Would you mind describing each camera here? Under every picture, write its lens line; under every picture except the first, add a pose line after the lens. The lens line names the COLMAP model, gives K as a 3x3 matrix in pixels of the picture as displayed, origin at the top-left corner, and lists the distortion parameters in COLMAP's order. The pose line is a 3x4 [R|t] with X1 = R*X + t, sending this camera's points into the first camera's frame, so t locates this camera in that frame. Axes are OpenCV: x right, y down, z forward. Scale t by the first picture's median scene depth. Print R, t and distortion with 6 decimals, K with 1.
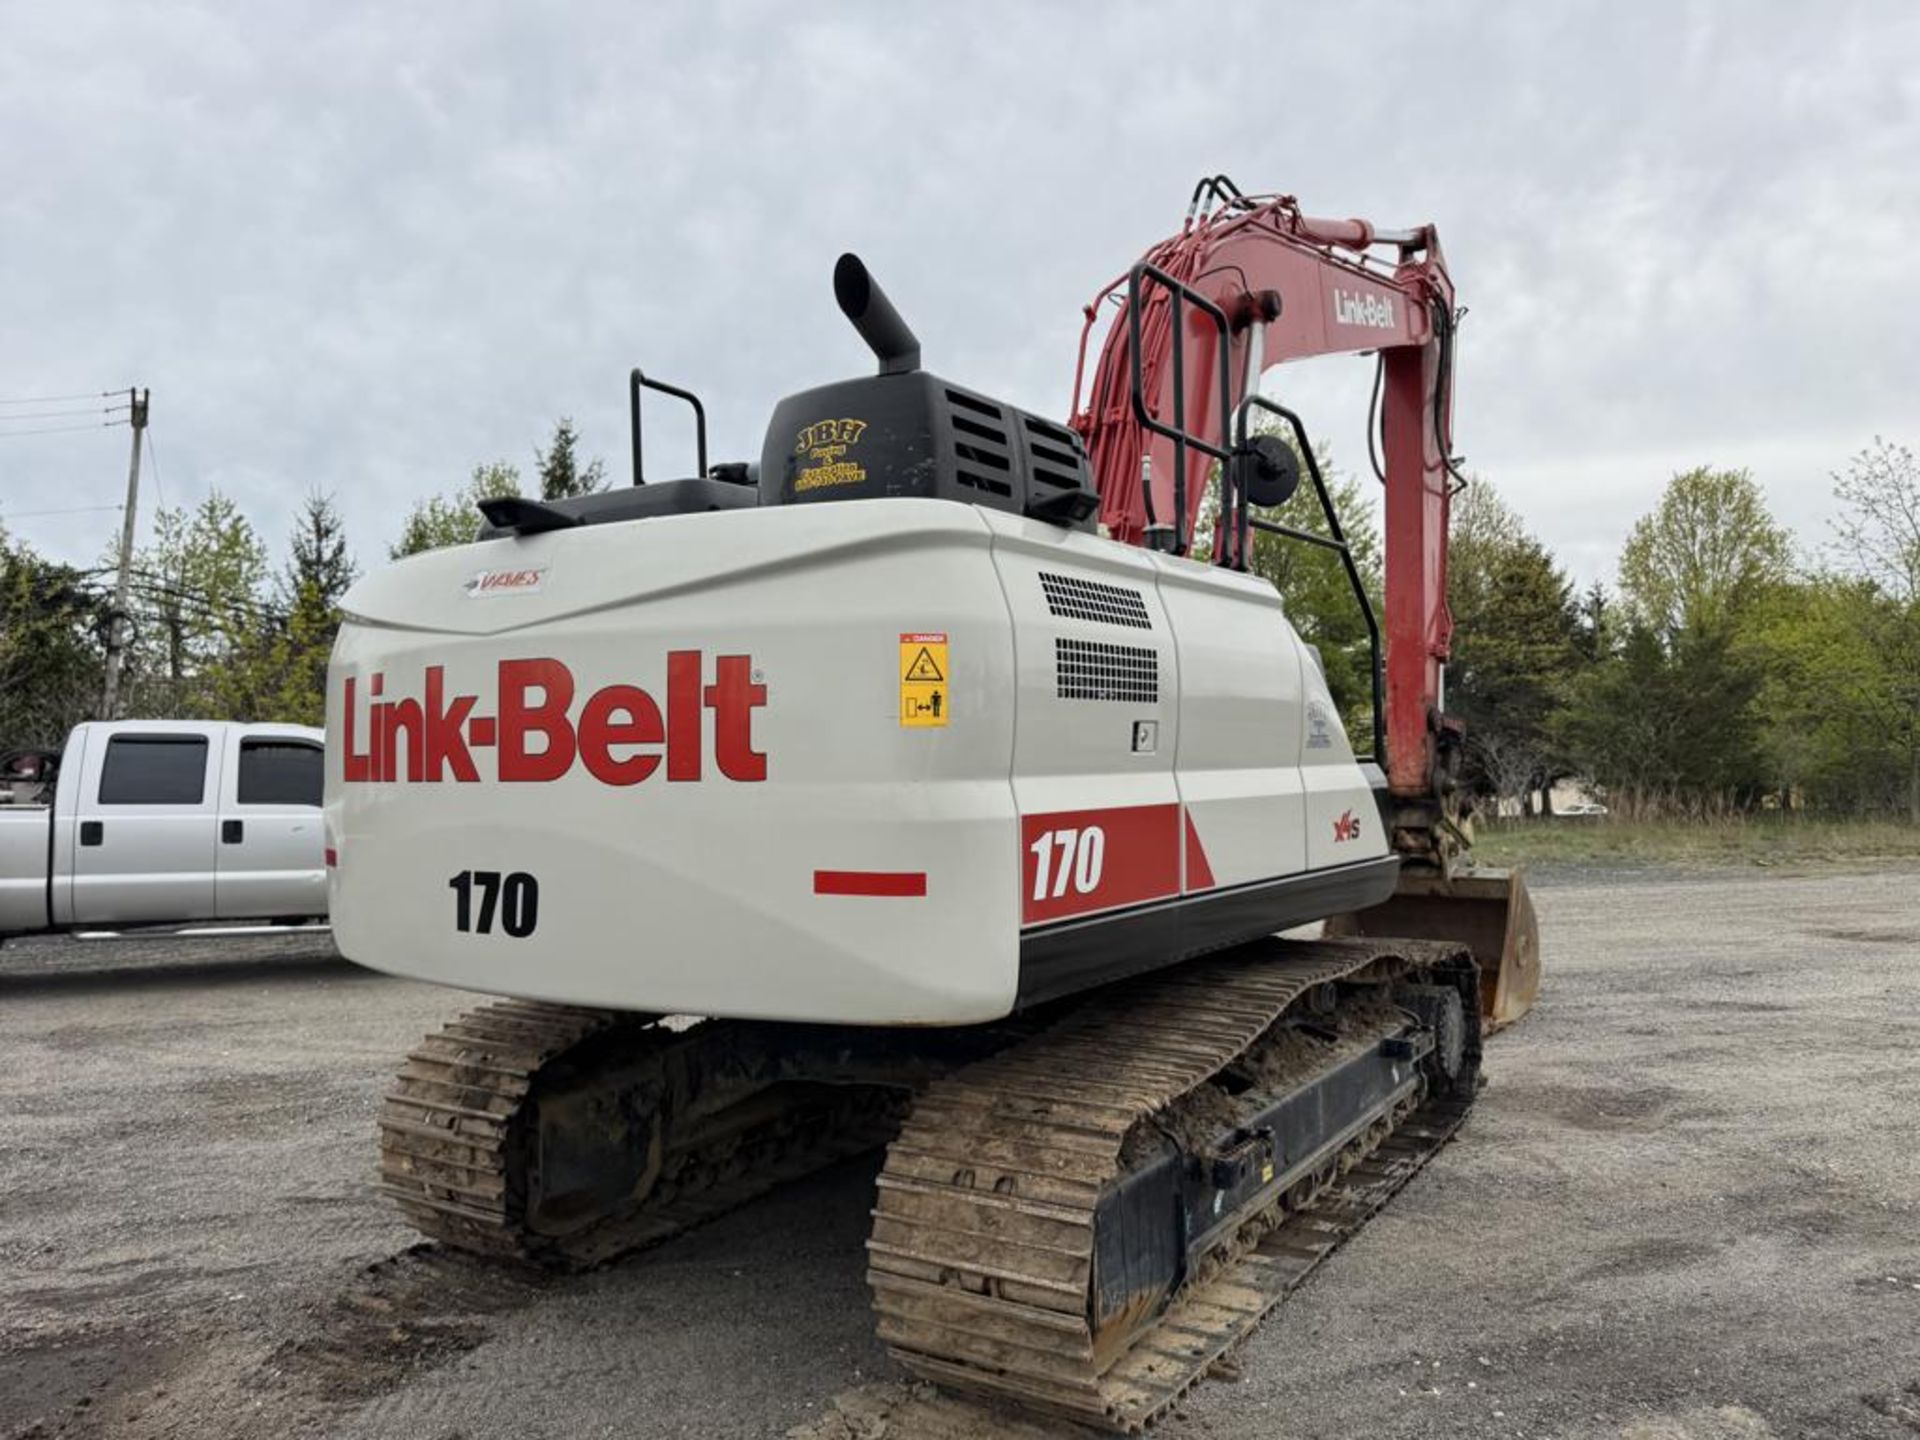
lens RADIAL K [[1342.8, 0, 960.0], [0, 1342.8, 720.0], [0, 0, 1]] dist [0.048764, -0.050927]
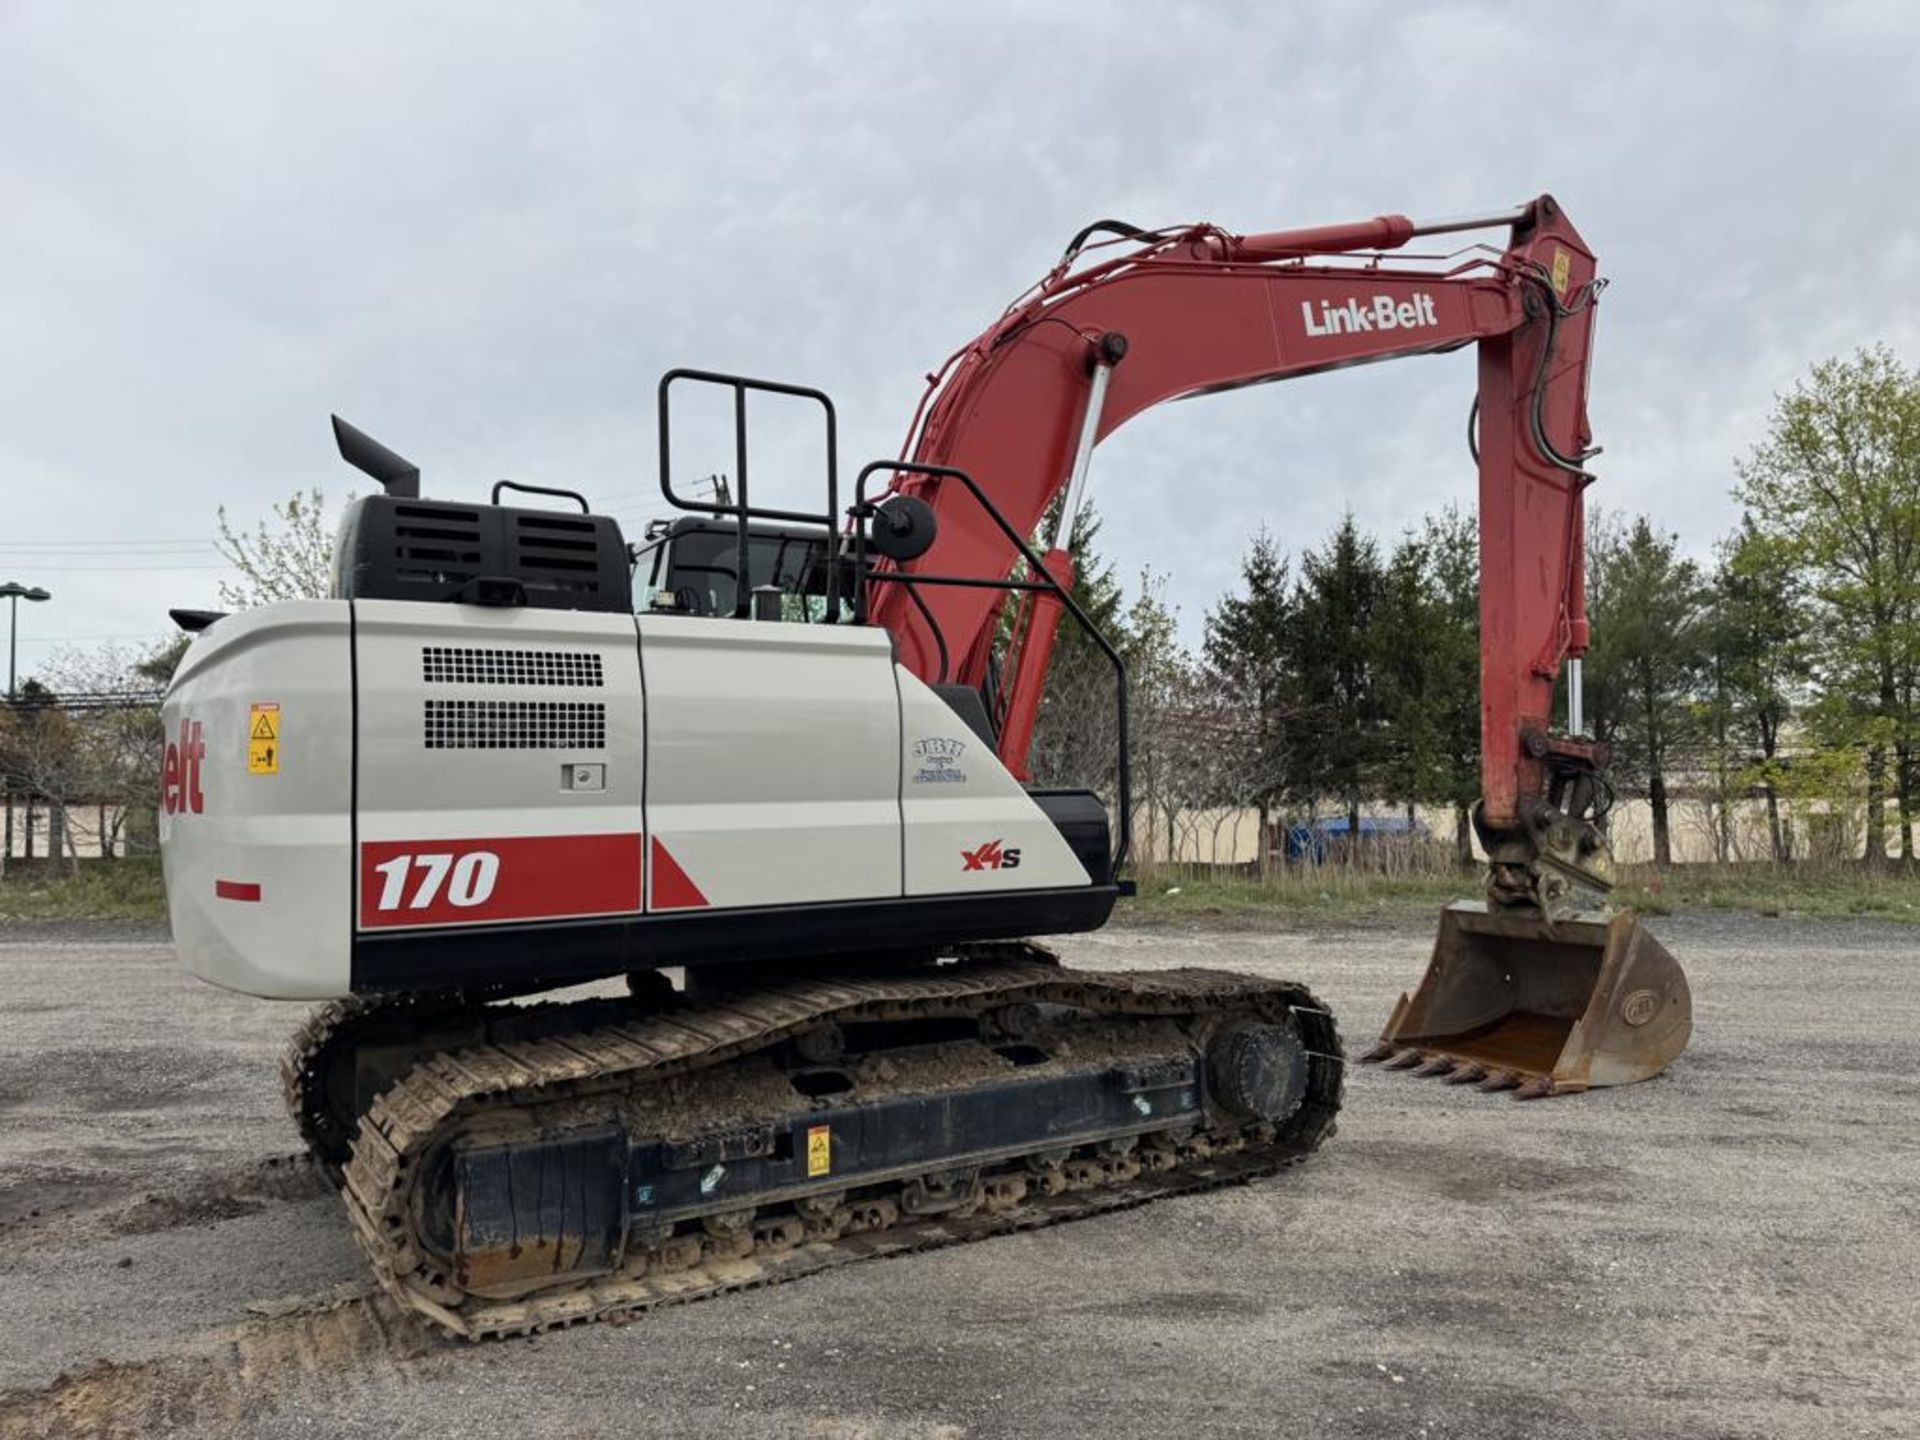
lens RADIAL K [[1320.6, 0, 964.5], [0, 1320.6, 725.8], [0, 0, 1]] dist [0.121966, -0.186467]
pose [[0.907142, -0.015594, -0.420536, 0.783244], [0.011572, 0.999860, -0.012114, -0.012428], [0.420665, 0.006123, 0.907195, 0.054360]]
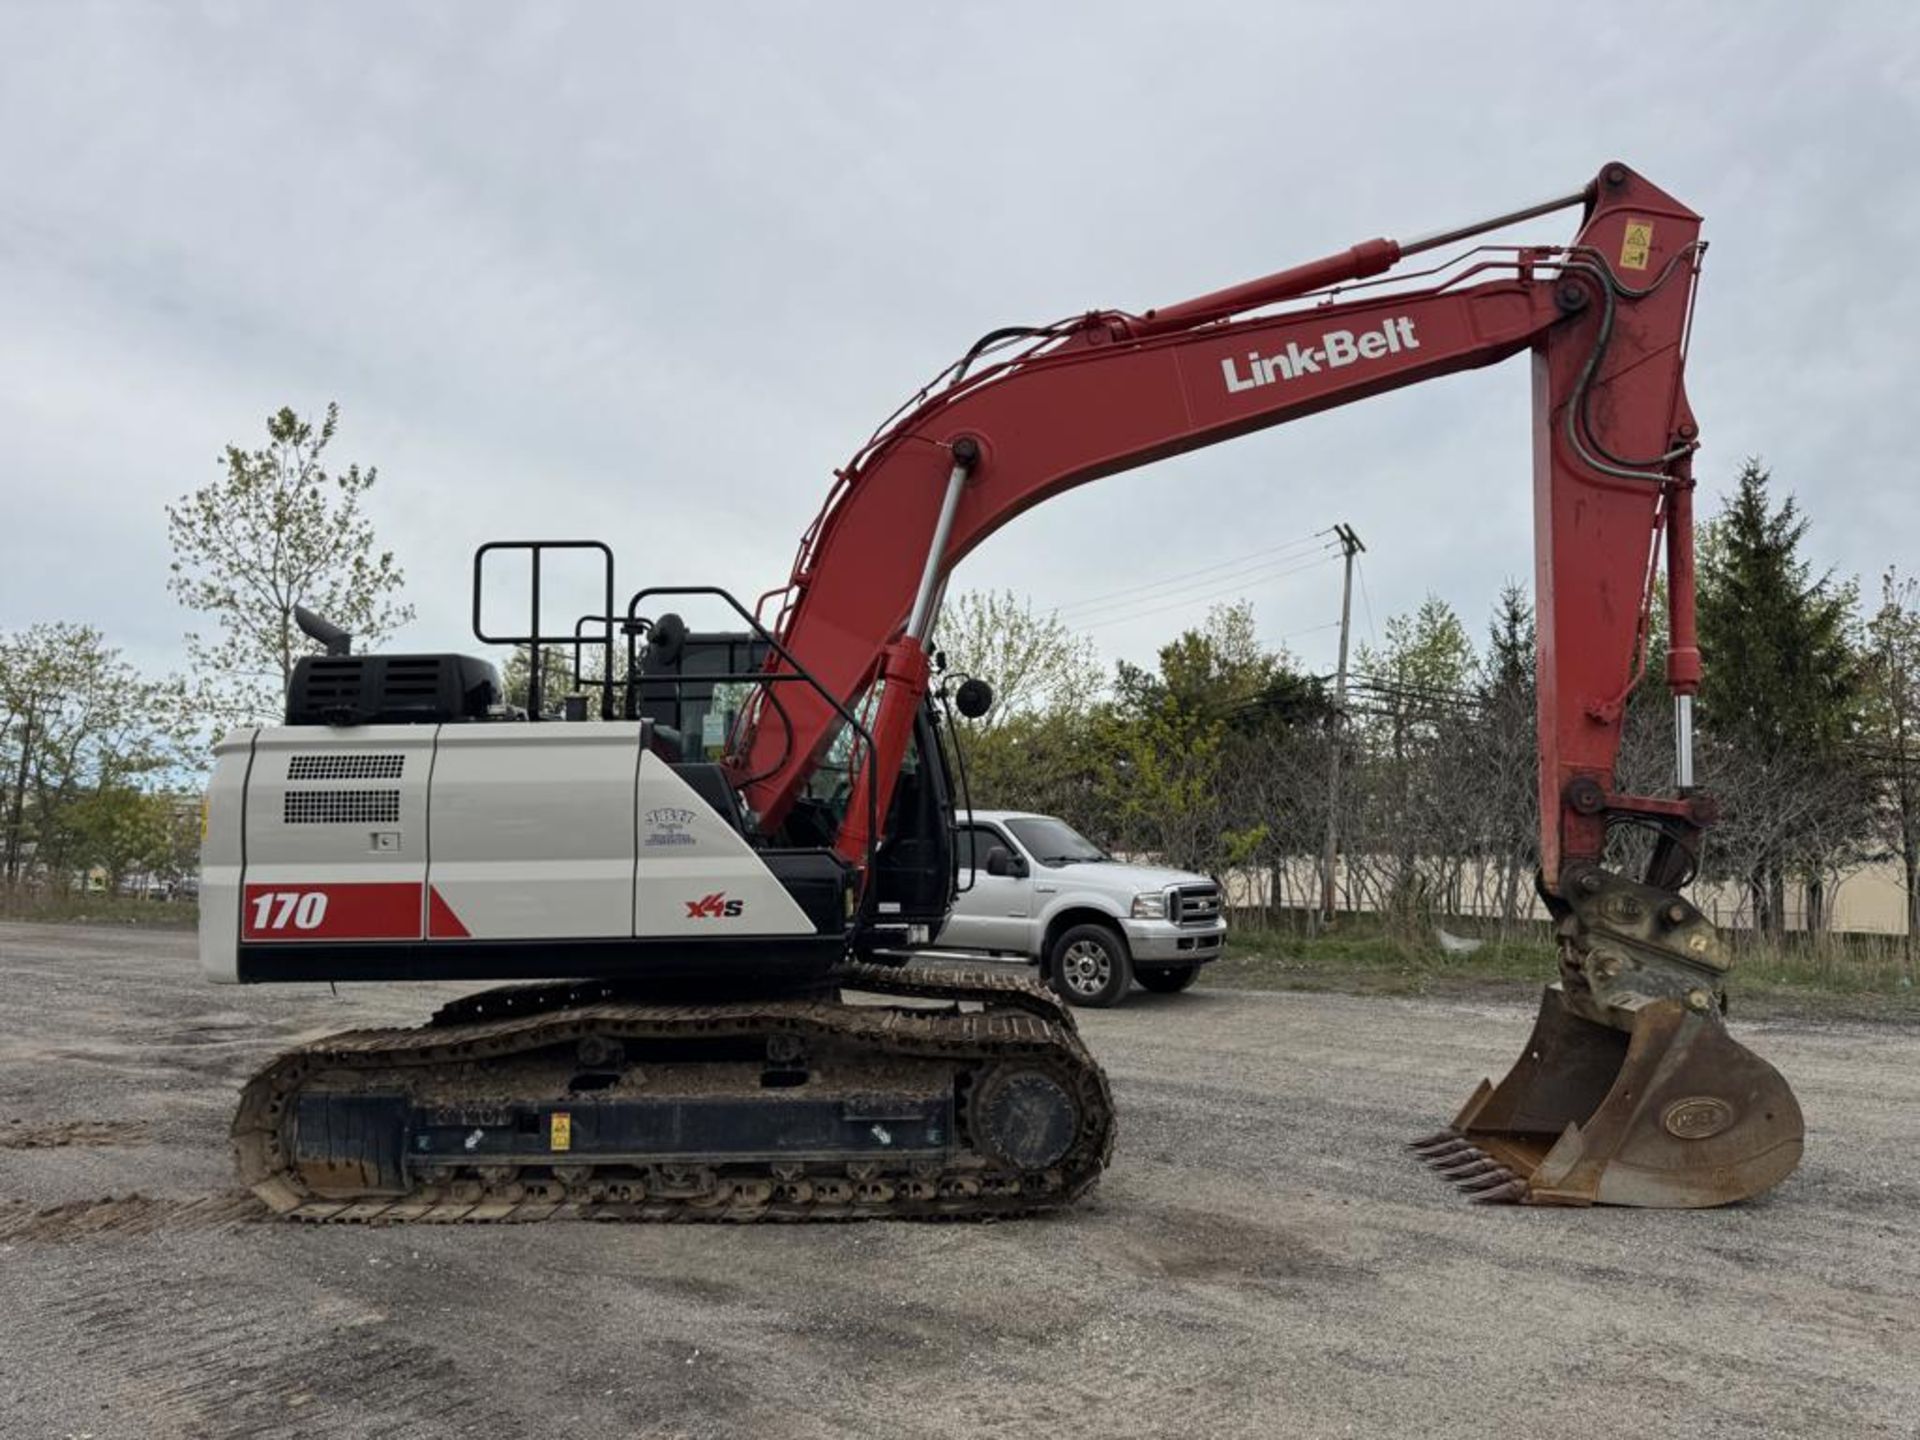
lens RADIAL K [[1320.6, 0, 964.5], [0, 1320.6, 725.8], [0, 0, 1]] dist [0.121966, -0.186467]
pose [[0.545137, -0.065310, -0.835799, 1.641243], [0.026571, 0.997806, -0.060639, -0.010028], [0.837926, 0.010849, 0.545676, 0.565728]]
